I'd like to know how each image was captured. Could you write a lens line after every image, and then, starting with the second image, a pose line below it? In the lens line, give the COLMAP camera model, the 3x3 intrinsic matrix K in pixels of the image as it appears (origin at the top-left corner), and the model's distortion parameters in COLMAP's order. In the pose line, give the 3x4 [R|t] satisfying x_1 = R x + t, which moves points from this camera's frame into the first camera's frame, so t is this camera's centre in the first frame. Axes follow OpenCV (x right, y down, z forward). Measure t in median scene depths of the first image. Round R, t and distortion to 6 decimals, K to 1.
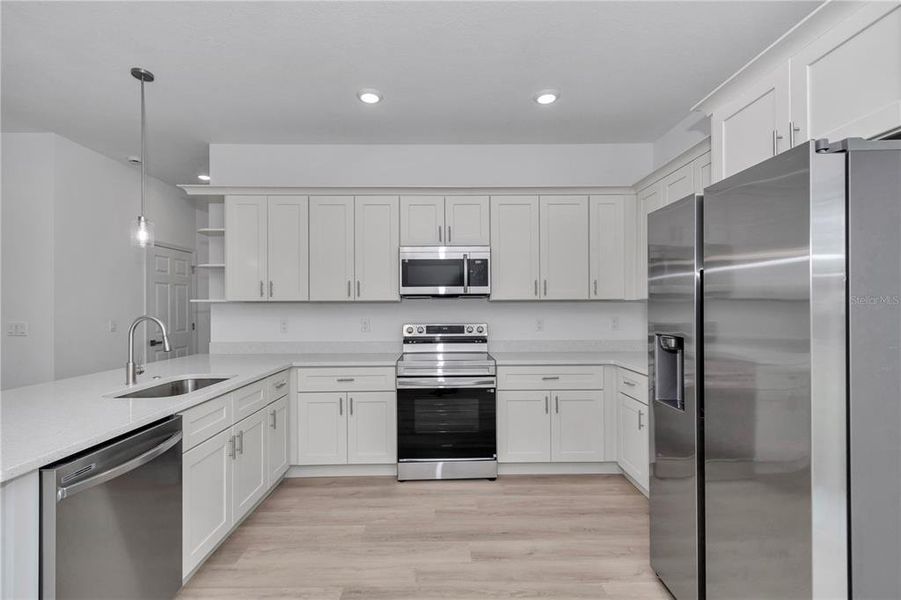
lens RADIAL K [[415.7, 0, 445.8], [0, 415.7, 308.4], [0, 0, 1]] dist [0.009832, -0.000167]
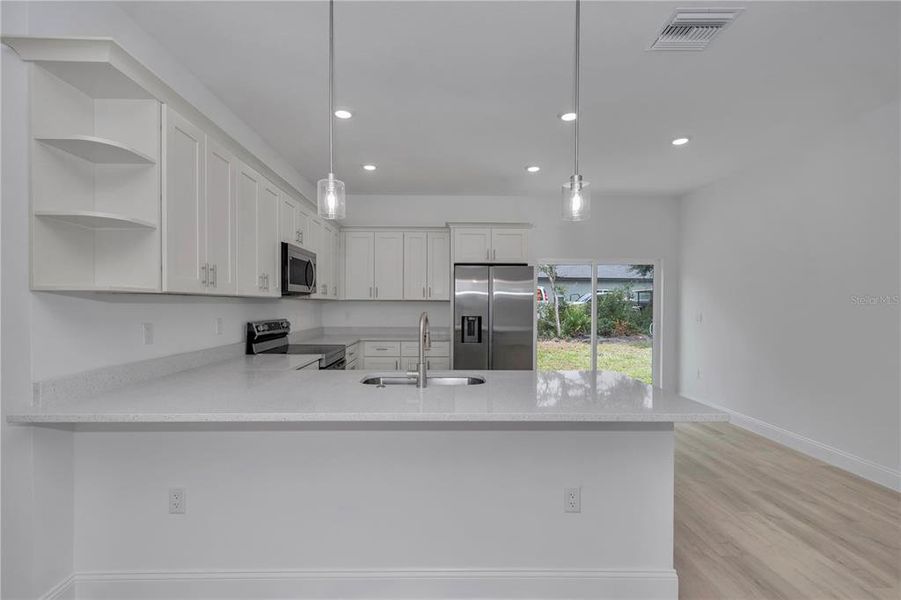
lens RADIAL K [[415.7, 0, 445.8], [0, 415.7, 308.4], [0, 0, 1]] dist [0.009832, -0.000167]
pose [[0.002576, -0.005891, 0.999979, -1.179197], [-0.000745, 0.999982, 0.005893, 0.001037], [-0.999996, -0.000761, 0.002572, 0.663690]]
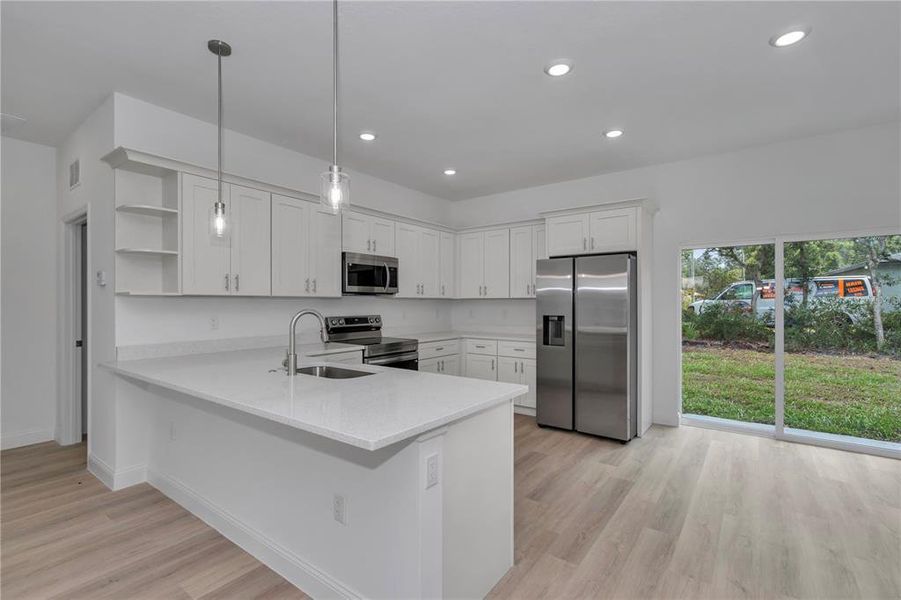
lens RADIAL K [[415.7, 0, 445.8], [0, 415.7, 308.4], [0, 0, 1]] dist [0.009832, -0.000167]
pose [[0.611183, -0.007740, 0.791451, -0.946644], [-0.000610, 0.999947, 0.010250, 0.001163], [-0.791489, -0.006748, 0.611146, 0.038269]]
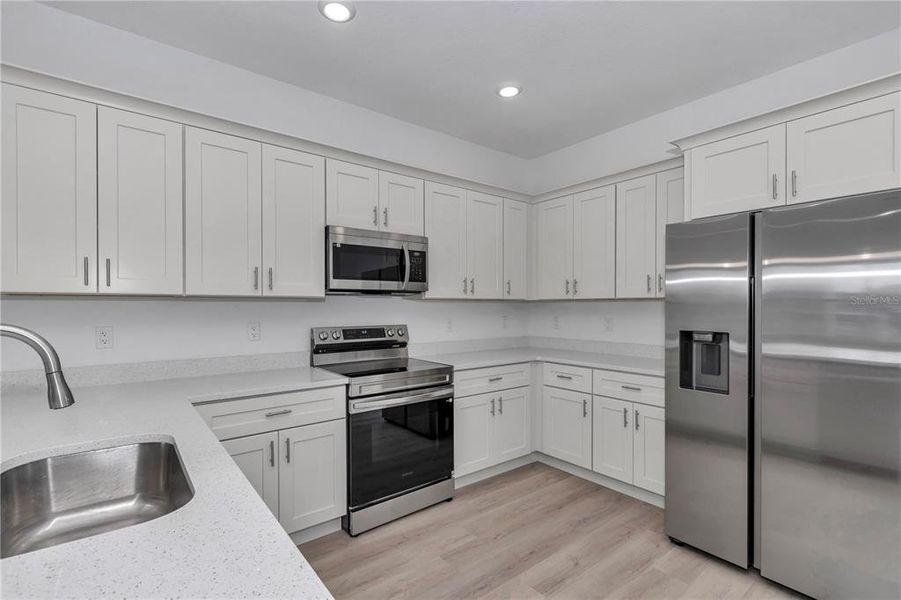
lens RADIAL K [[415.7, 0, 445.8], [0, 415.7, 308.4], [0, 0, 1]] dist [0.009832, -0.000167]
pose [[0.795445, -0.000957, 0.606025, -0.427246], [-0.001425, 0.999993, 0.003449, -0.001675], [-0.606024, -0.003608, 0.795438, 0.291967]]
